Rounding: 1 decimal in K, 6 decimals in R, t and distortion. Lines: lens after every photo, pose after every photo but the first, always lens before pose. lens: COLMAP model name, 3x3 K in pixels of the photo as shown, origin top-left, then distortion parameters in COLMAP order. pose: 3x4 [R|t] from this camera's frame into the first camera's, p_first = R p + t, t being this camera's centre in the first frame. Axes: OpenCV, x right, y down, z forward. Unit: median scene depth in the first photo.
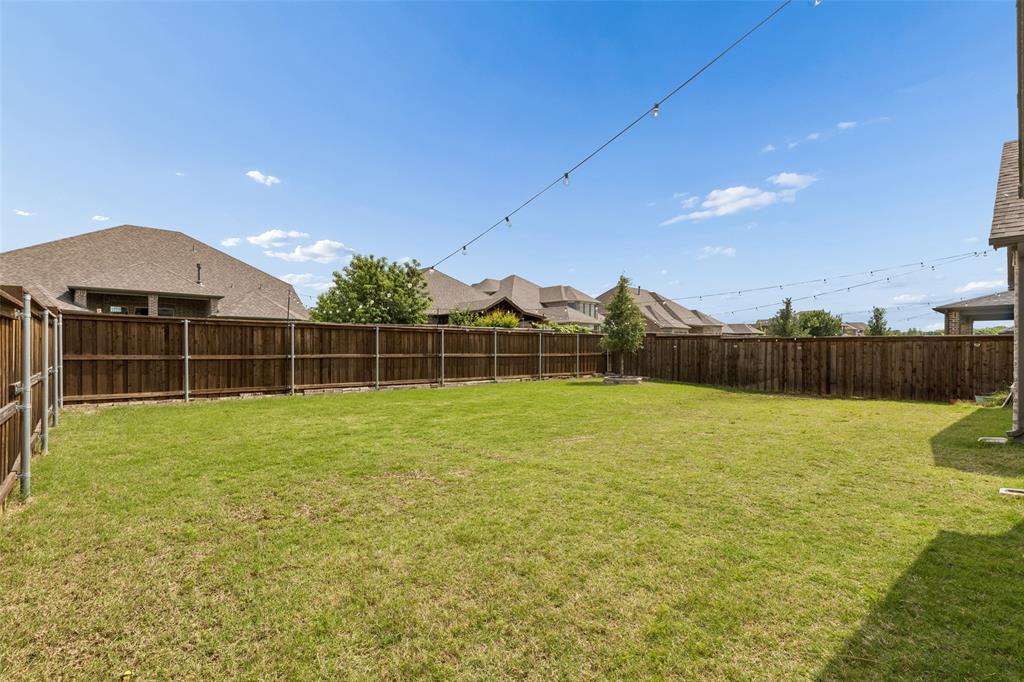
lens RADIAL K [[465.0, 0, 512.0], [0, 465.0, 341.0], [0, 0, 1]] dist [-0.000275, -0.000040]
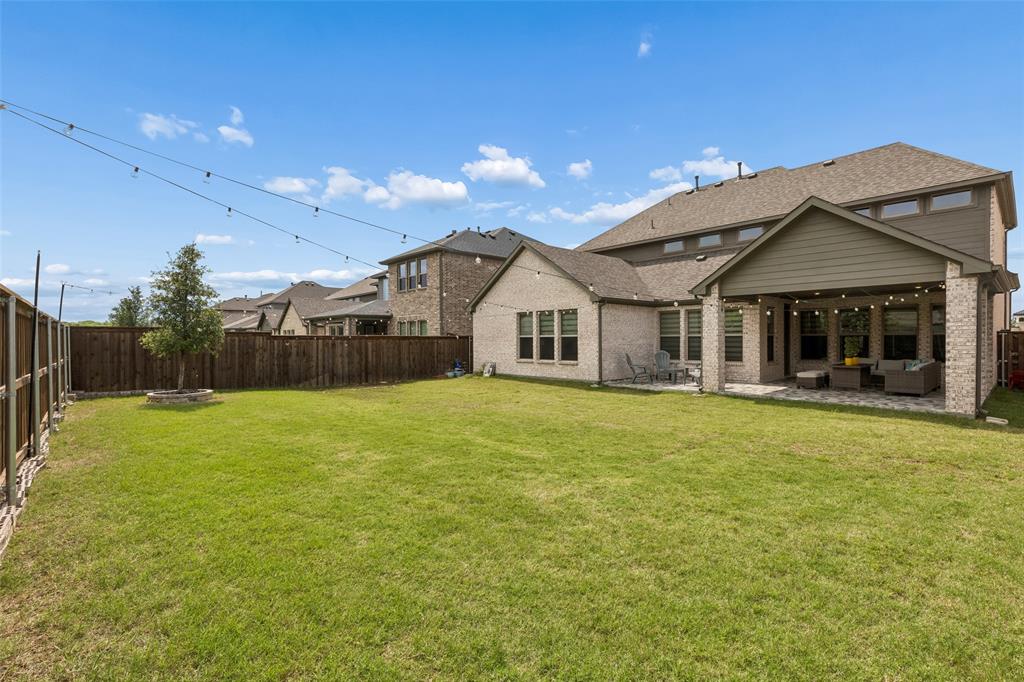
lens RADIAL K [[465.0, 0, 512.0], [0, 465.0, 341.0], [0, 0, 1]] dist [-0.000275, -0.000040]
pose [[-0.035283, -0.005185, 0.999364, -0.510042], [-0.007903, 0.999957, 0.004910, -0.003362], [-0.999346, -0.007724, -0.035322, 0.605856]]
